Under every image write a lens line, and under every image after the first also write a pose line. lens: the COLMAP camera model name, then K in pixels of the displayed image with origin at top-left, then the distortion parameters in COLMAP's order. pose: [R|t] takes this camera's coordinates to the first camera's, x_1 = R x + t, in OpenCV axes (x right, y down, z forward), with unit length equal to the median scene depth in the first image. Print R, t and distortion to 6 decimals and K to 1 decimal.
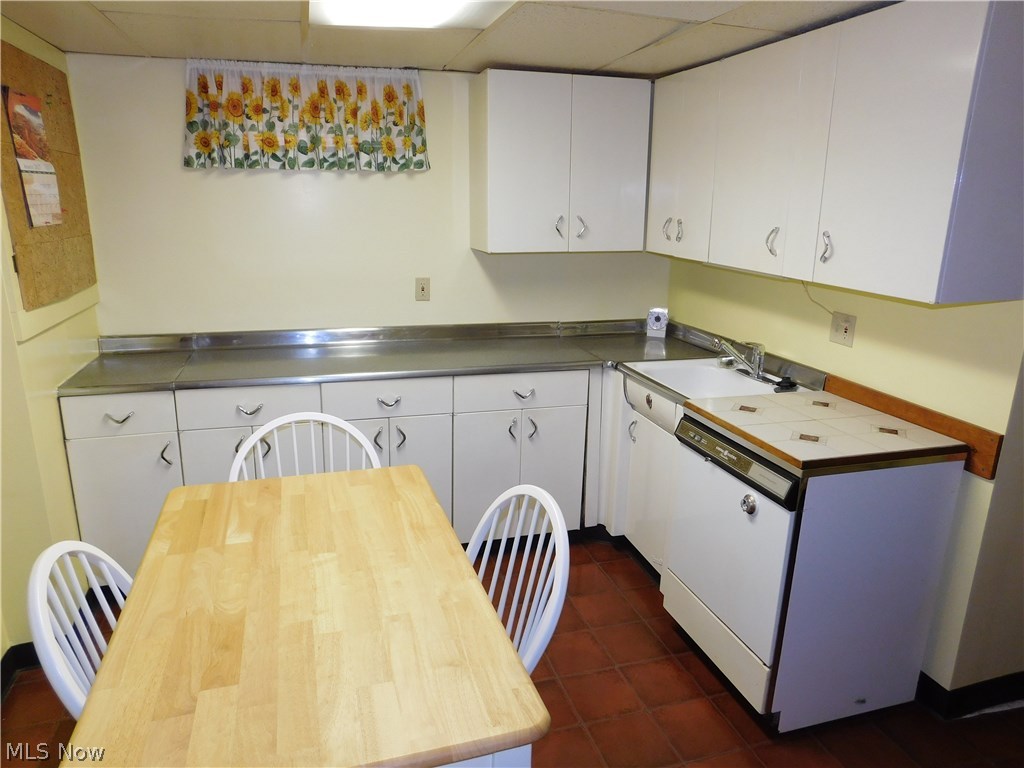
lens RADIAL K [[670.0, 0, 512.0], [0, 670.0, 384.0], [0, 0, 1]] dist [-0.073817, 0.050952]
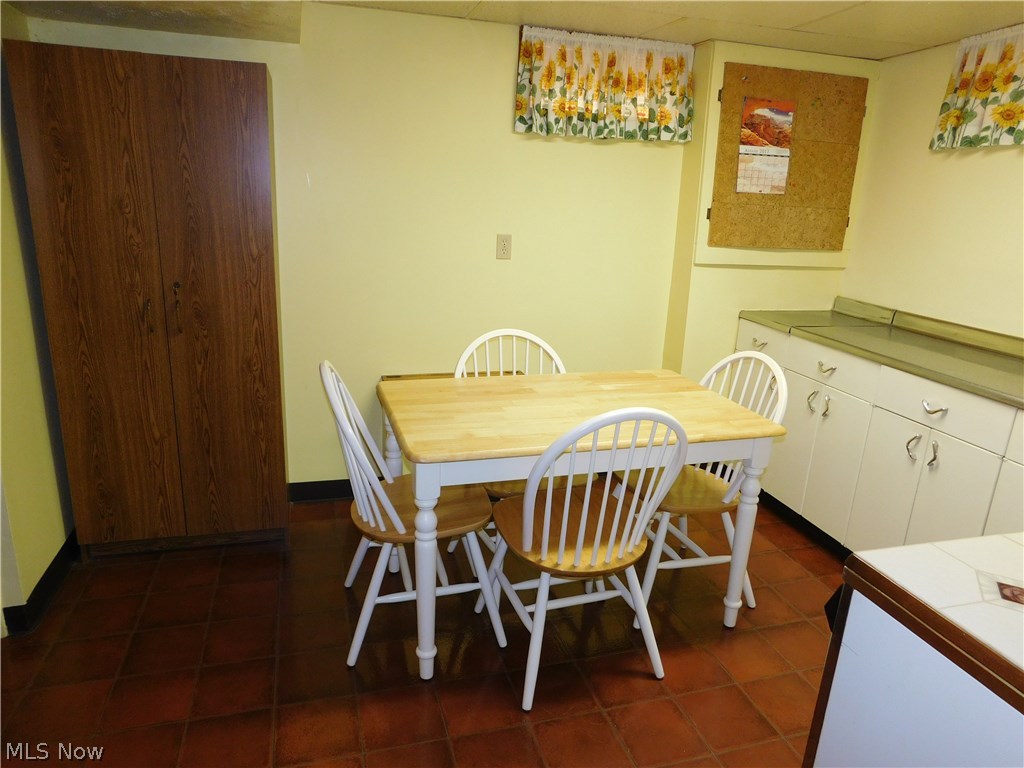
lens RADIAL K [[734.2, 0, 512.0], [0, 734.2, 384.0], [0, 0, 1]] dist [-0.126483, 0.139880]
pose [[0.005739, 0.246002, -0.969252, 0.833356], [-0.298891, 0.925381, 0.233097, -0.064598], [0.954270, 0.288363, 0.078839, 0.477437]]
